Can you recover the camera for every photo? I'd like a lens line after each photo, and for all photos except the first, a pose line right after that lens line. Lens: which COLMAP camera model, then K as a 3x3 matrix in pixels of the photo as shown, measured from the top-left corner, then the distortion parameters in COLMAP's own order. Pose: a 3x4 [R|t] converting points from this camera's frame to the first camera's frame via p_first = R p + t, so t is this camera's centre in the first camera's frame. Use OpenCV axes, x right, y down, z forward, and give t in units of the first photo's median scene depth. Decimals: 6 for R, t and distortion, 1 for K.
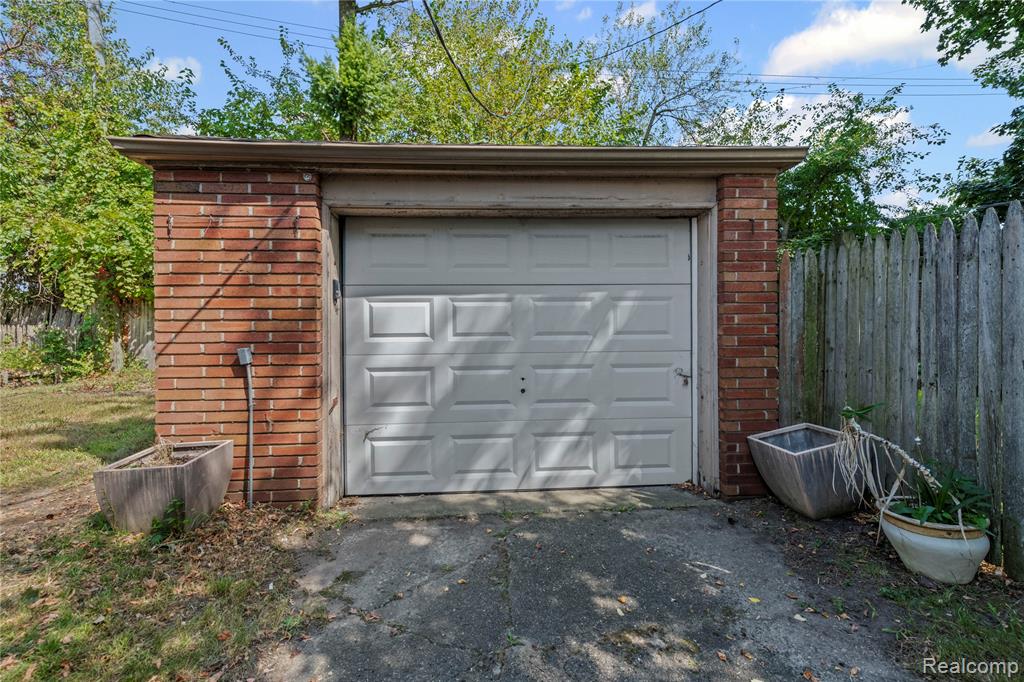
lens RADIAL K [[412.2, 0, 523.2], [0, 412.2, 325.3], [0, 0, 1]] dist [0.008286, -0.001123]
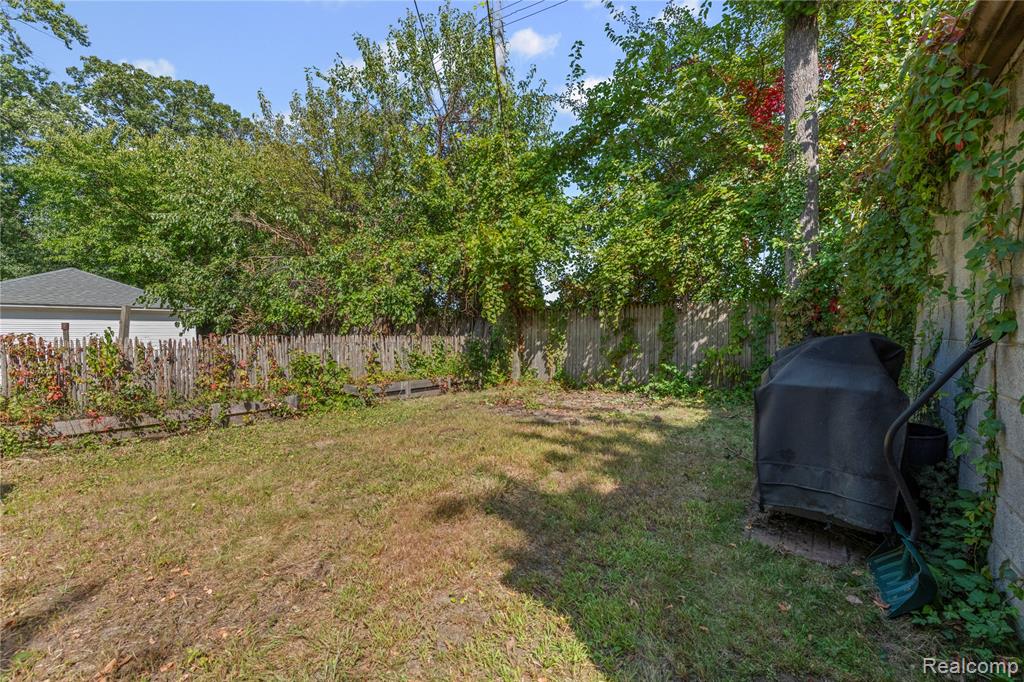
lens RADIAL K [[412.2, 0, 512.7], [0, 412.2, 338.7], [0, 0, 1]] dist [0.008286, -0.001123]
pose [[0.746455, 0.004129, -0.665423, -0.319449], [0.003321, 0.999945, 0.009930, -0.001579], [0.665428, -0.009622, 0.746400, 0.243200]]
